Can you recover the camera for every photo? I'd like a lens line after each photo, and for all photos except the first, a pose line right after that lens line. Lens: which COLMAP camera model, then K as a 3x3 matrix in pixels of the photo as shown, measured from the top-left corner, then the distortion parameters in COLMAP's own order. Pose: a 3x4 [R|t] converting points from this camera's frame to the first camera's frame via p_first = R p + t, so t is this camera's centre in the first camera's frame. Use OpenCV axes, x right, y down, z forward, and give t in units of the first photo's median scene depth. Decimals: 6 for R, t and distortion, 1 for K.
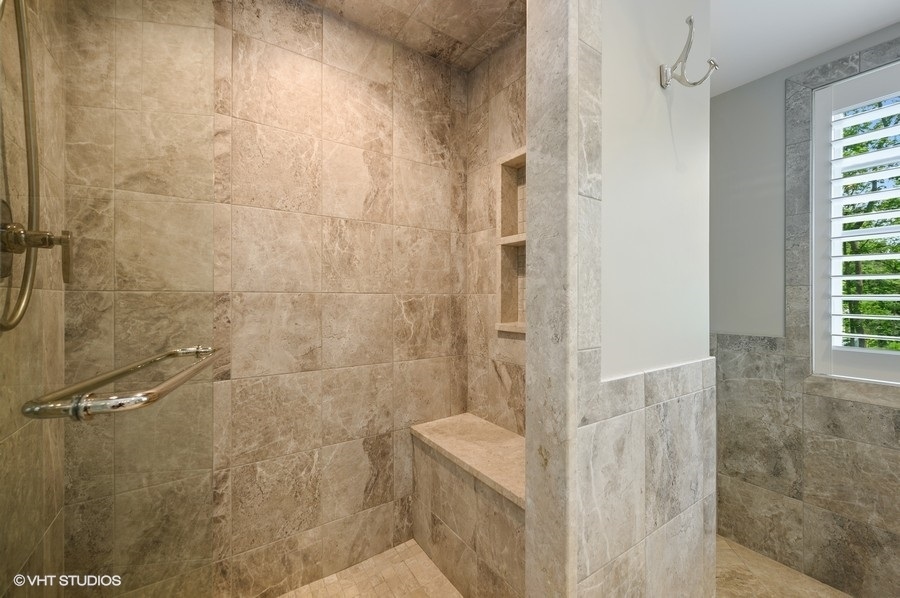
lens RADIAL K [[353.8, 0, 449.4], [0, 353.8, 296.5], [0, 0, 1]] dist [-0.000470, 0.000237]
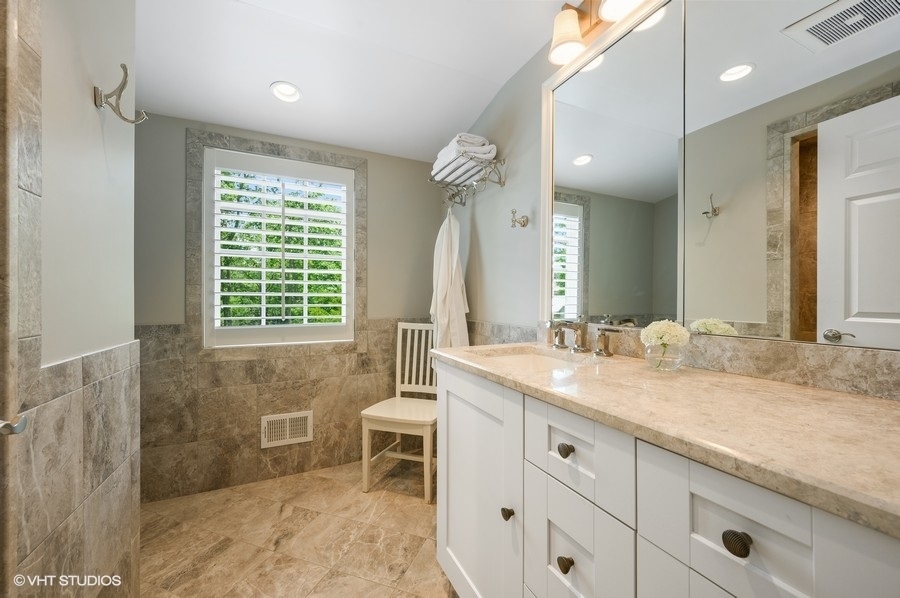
lens RADIAL K [[353.8, 0, 449.4], [0, 353.8, 296.5], [0, 0, 1]] dist [-0.000470, 0.000237]
pose [[0.154828, -0.001002, 0.987941, -0.267249], [-0.001246, 0.999998, 0.001209, 0.015286], [-0.987941, -0.001418, 0.154826, -0.232181]]
